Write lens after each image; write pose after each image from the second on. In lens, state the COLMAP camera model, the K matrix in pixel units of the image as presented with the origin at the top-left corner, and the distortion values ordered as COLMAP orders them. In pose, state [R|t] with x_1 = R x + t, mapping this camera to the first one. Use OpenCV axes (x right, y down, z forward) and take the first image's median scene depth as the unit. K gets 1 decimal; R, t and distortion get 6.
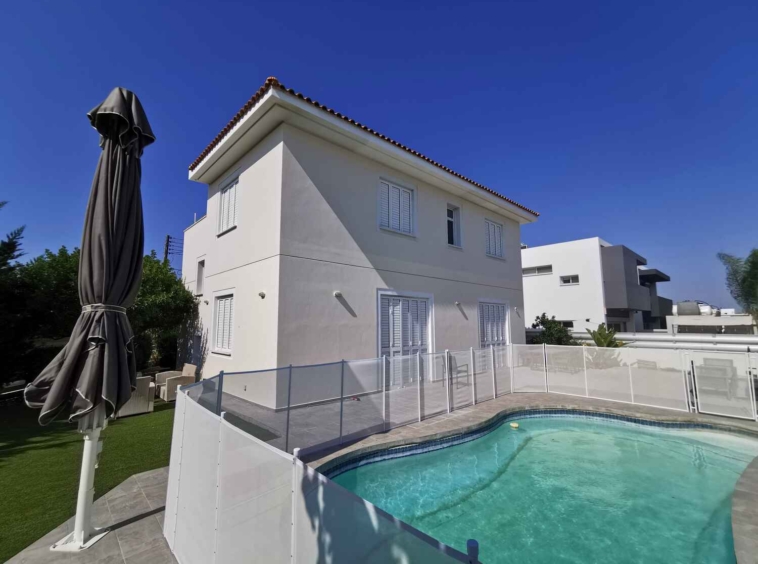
lens RADIAL K [[347.2, 0, 379.0], [0, 347.2, 282.0], [0, 0, 1]] dist [0.003490, 0.000500]
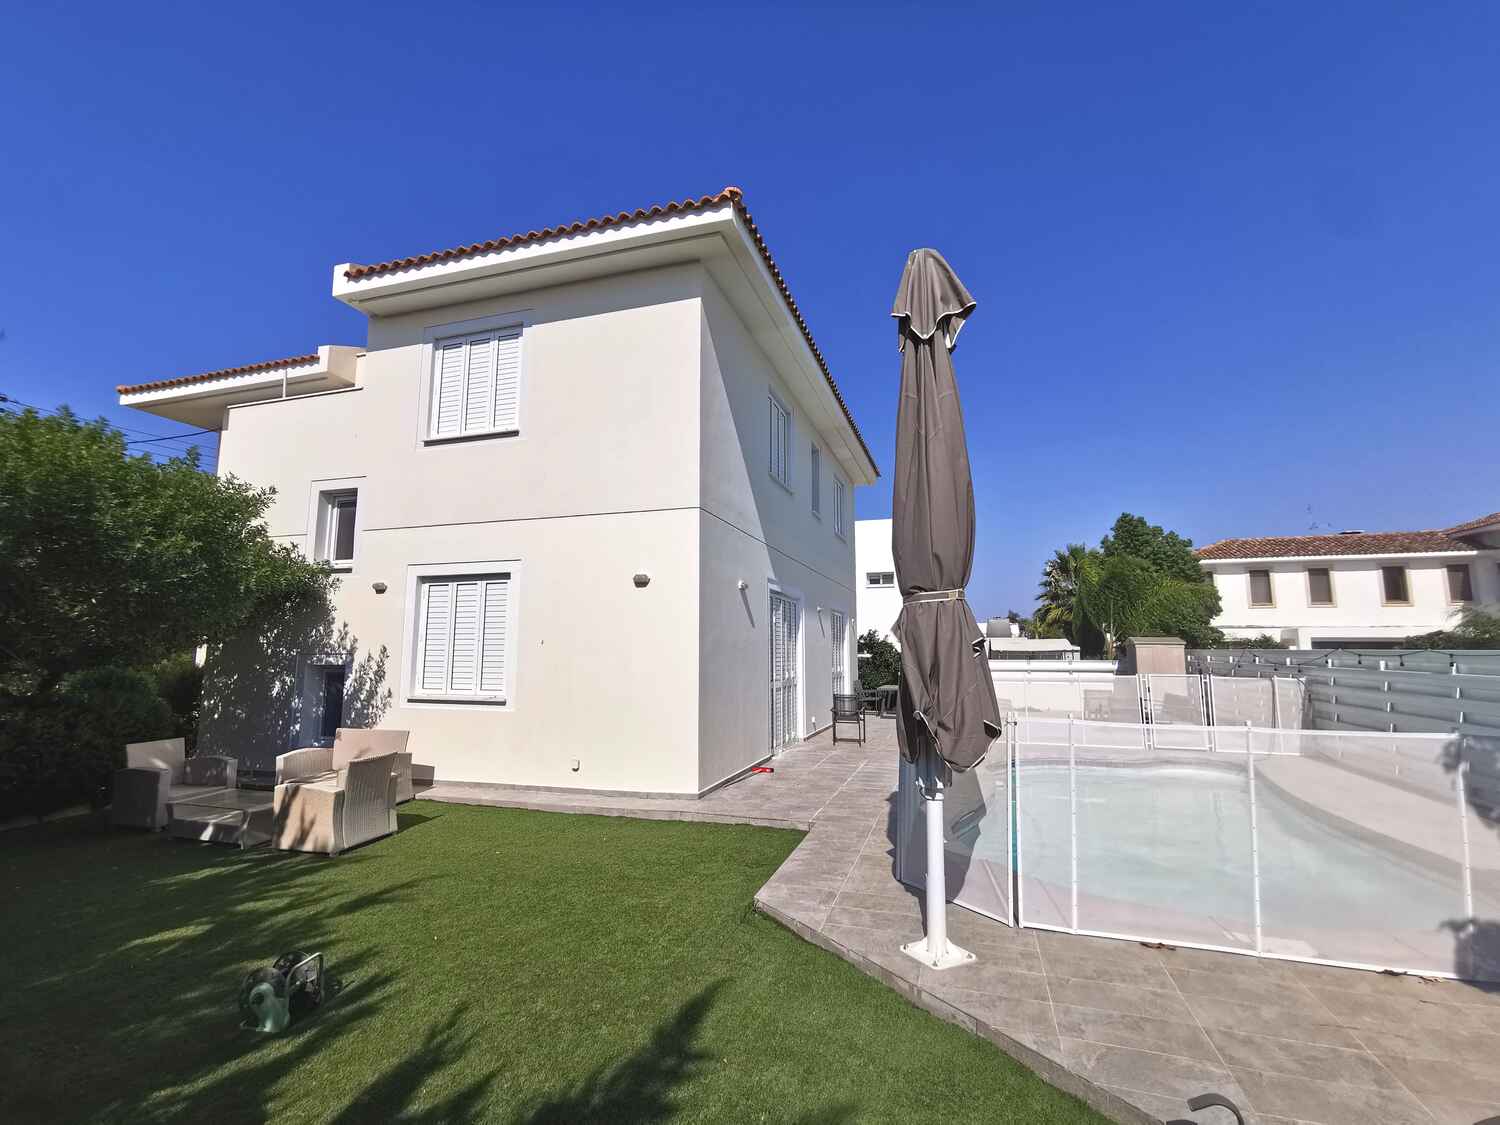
lens RADIAL K [[689.8, 0, 750.0], [0, 689.8, 562.5], [0, 0, 1]] dist [-0.000749, -0.000096]
pose [[0.869528, 0.067591, 0.489237, -0.585137], [-0.062954, 0.997679, -0.025946, 0.023456], [-0.489855, -0.008238, 0.871765, 0.022338]]
